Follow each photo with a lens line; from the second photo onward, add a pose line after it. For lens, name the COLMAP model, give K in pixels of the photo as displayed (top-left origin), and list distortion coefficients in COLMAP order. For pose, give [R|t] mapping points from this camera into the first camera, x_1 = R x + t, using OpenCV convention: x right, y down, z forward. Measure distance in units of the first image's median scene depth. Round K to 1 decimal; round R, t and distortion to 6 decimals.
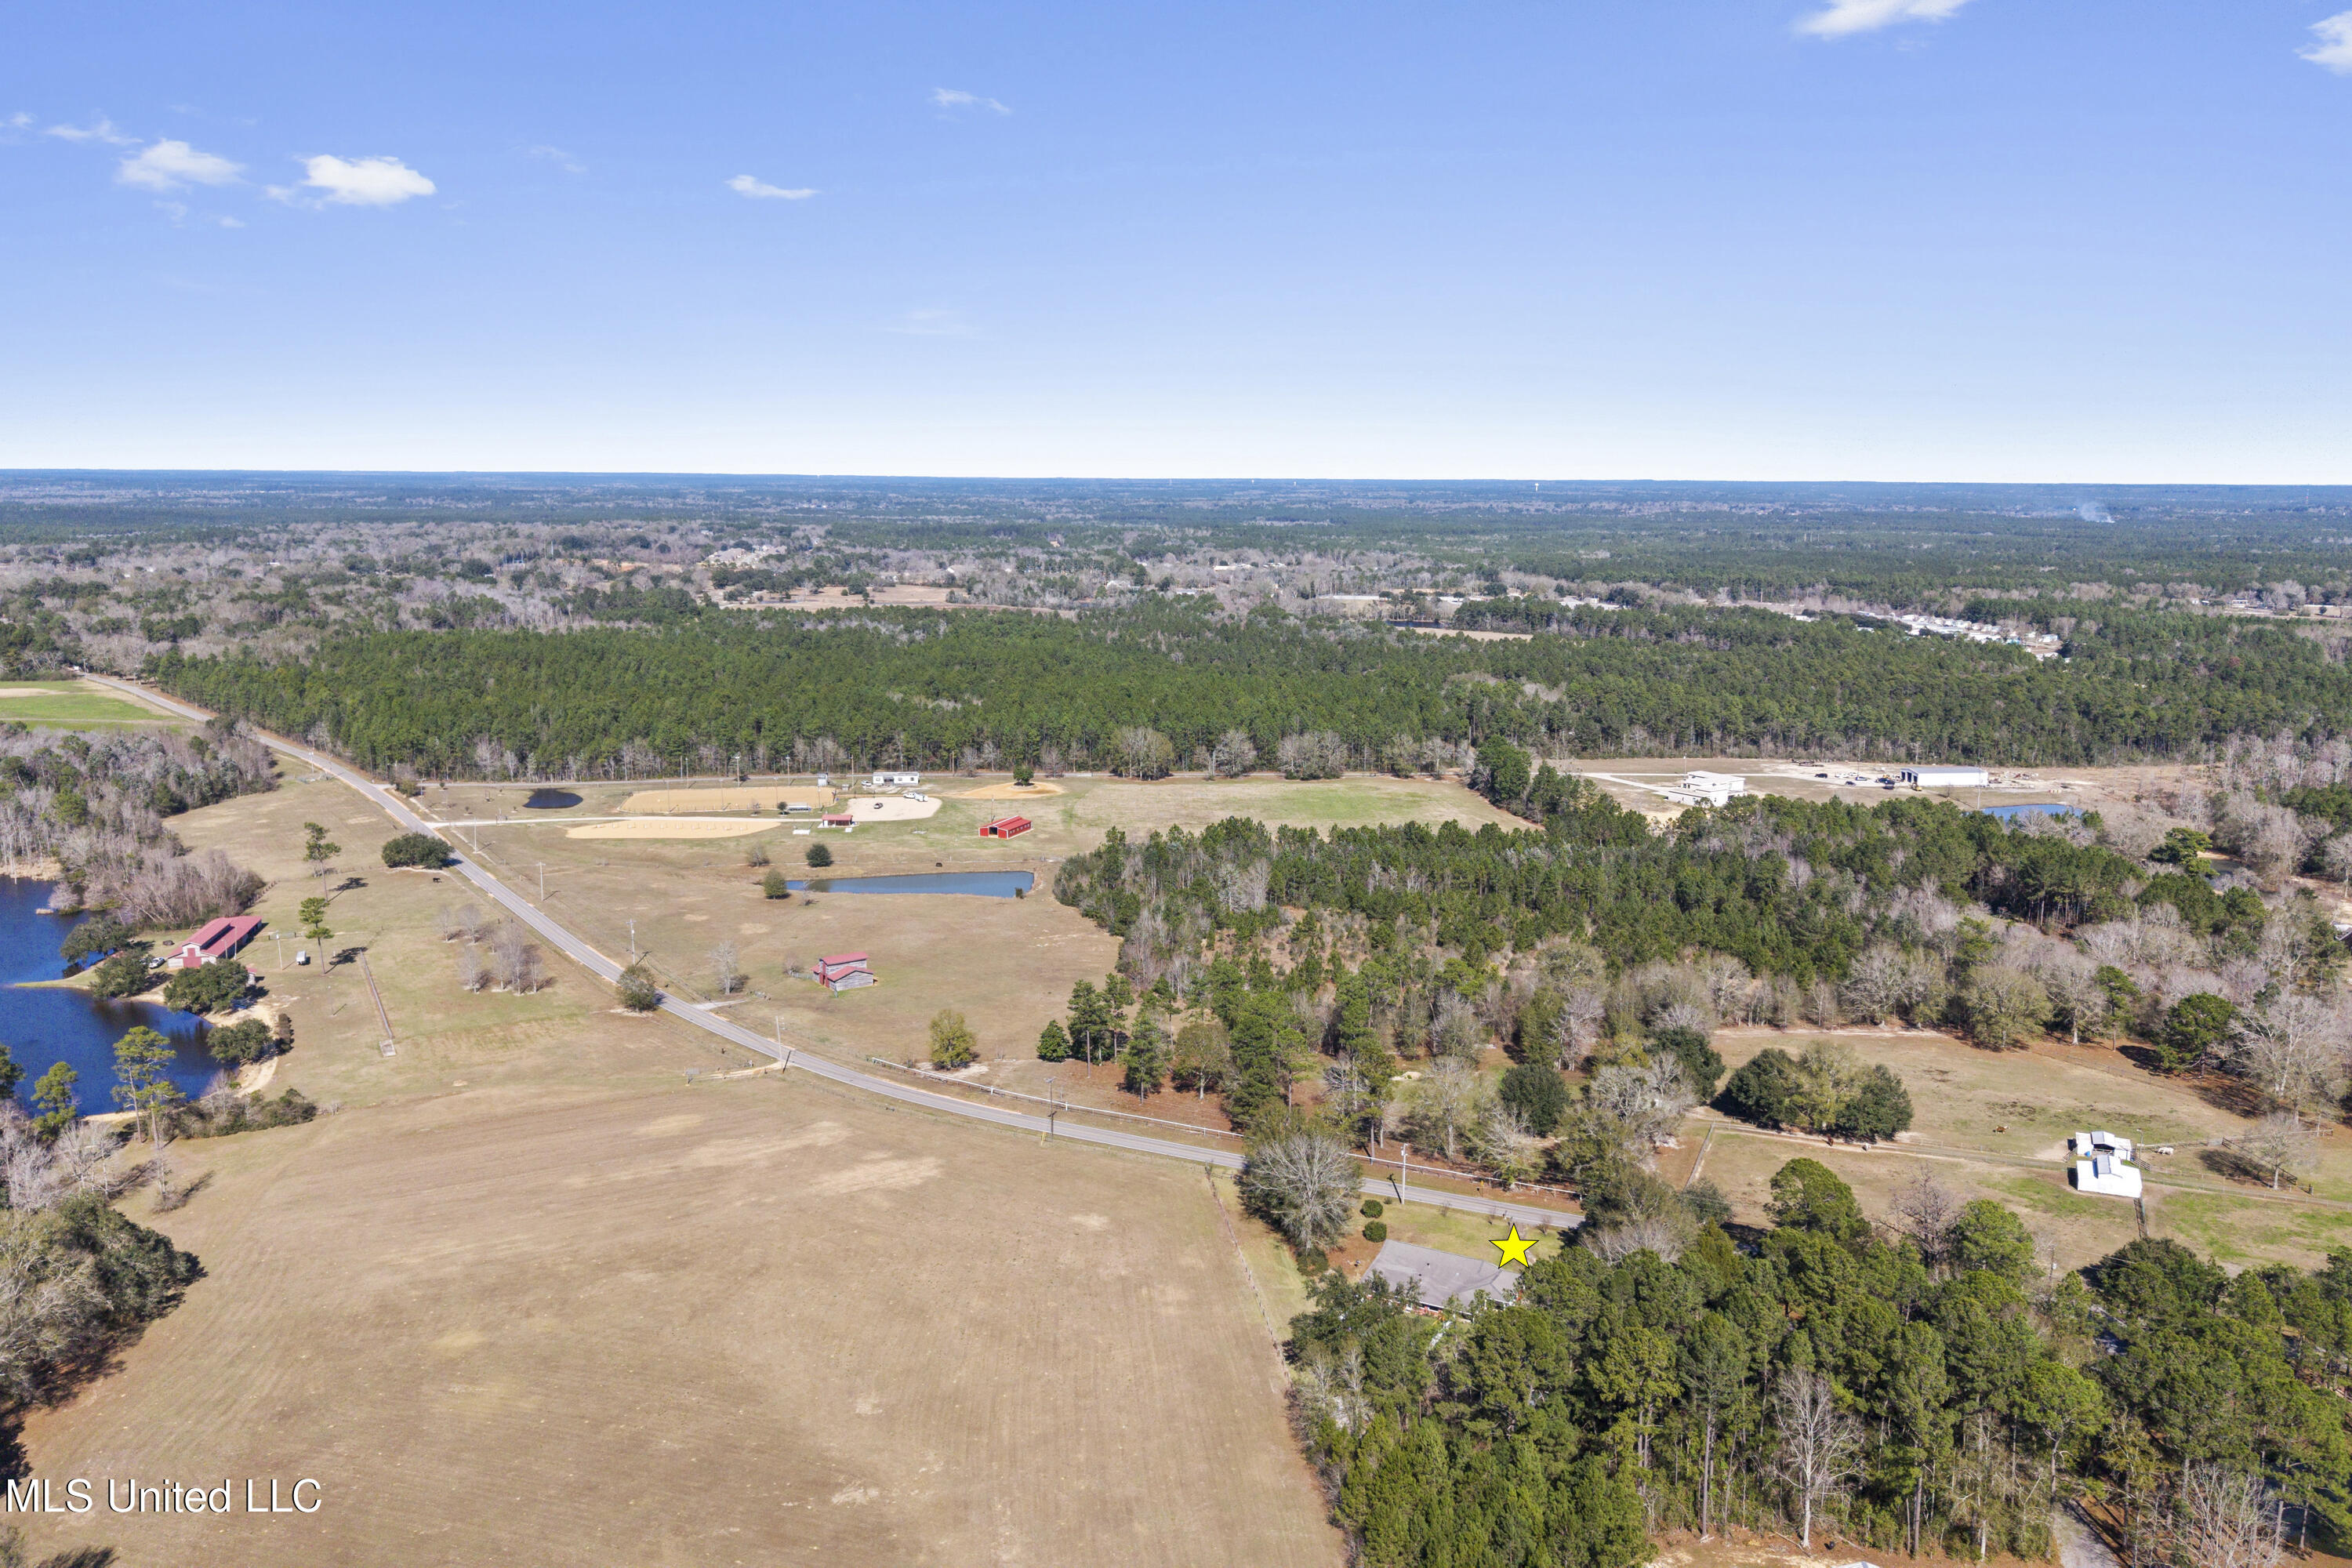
lens RADIAL K [[1853.5, 0, 1176.0], [0, 1853.5, 784.0], [0, 0, 1]] dist [0.045092, -0.075199]
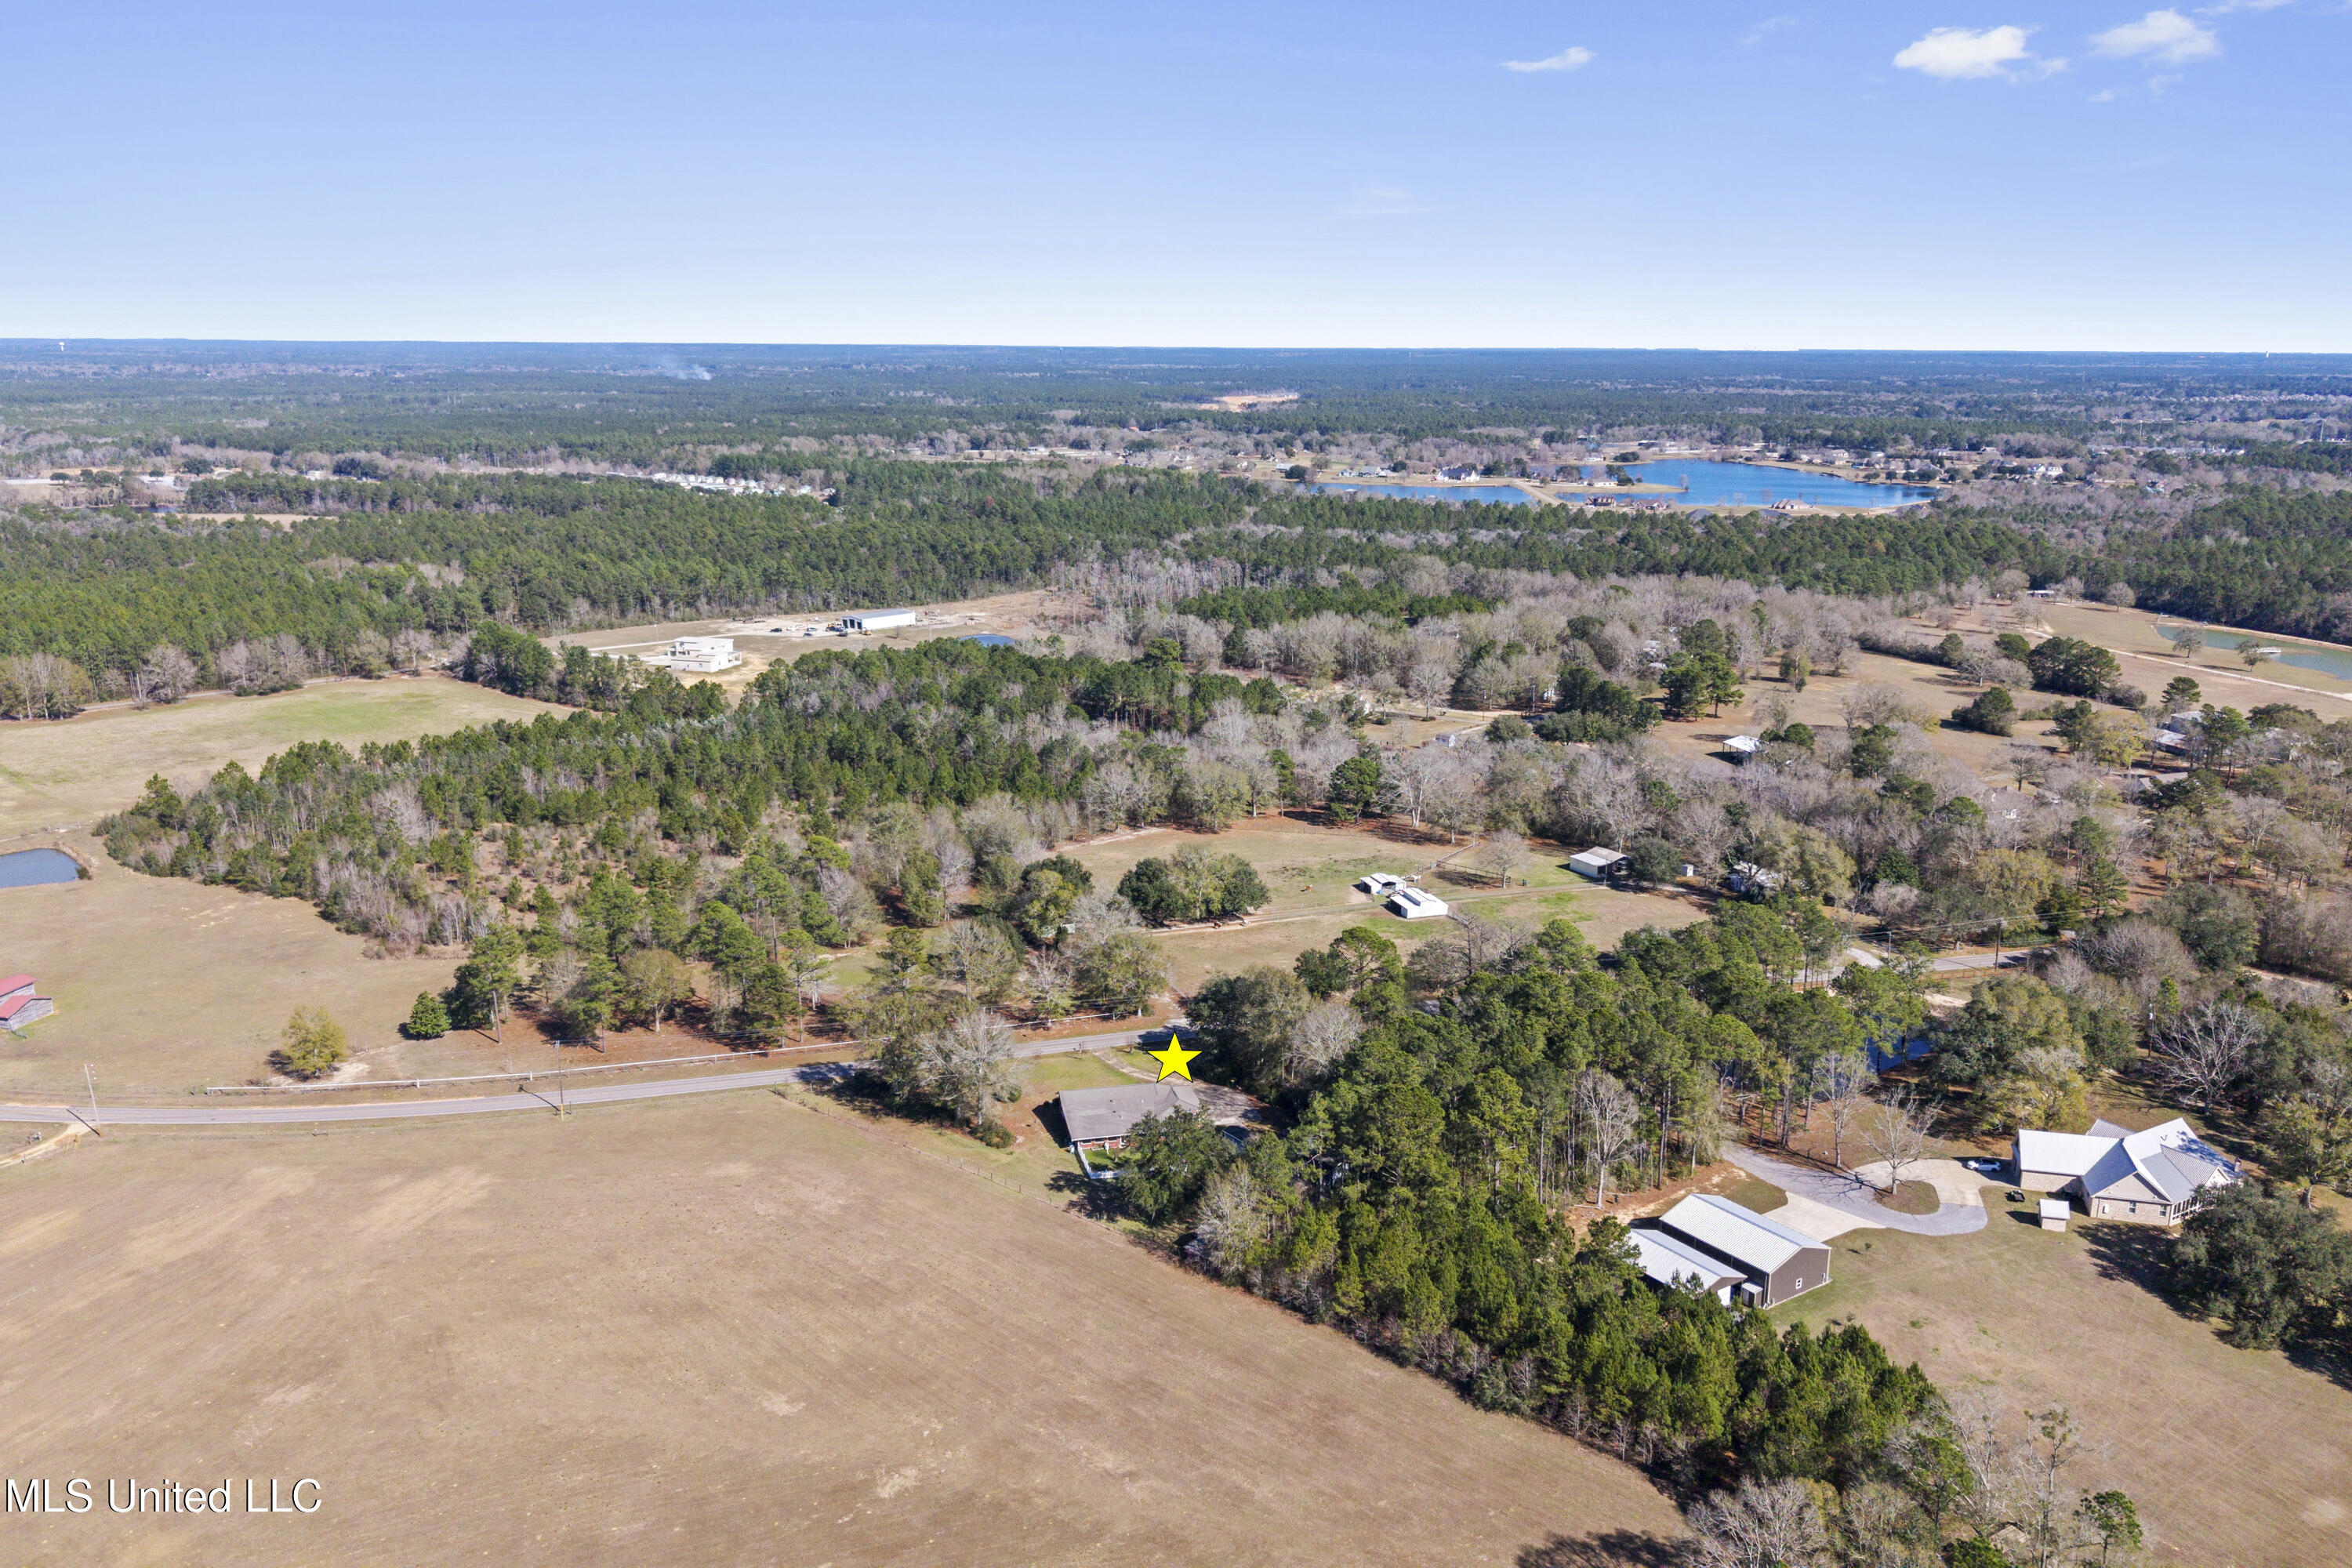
lens RADIAL K [[1853.5, 0, 1176.0], [0, 1853.5, 784.0], [0, 0, 1]] dist [0.045092, -0.075199]
pose [[0.748797, -0.155536, 0.644292, -0.176144], [0.108530, 0.987729, 0.112310, -0.012313], [-0.653853, -0.014173, 0.756488, 0.066553]]
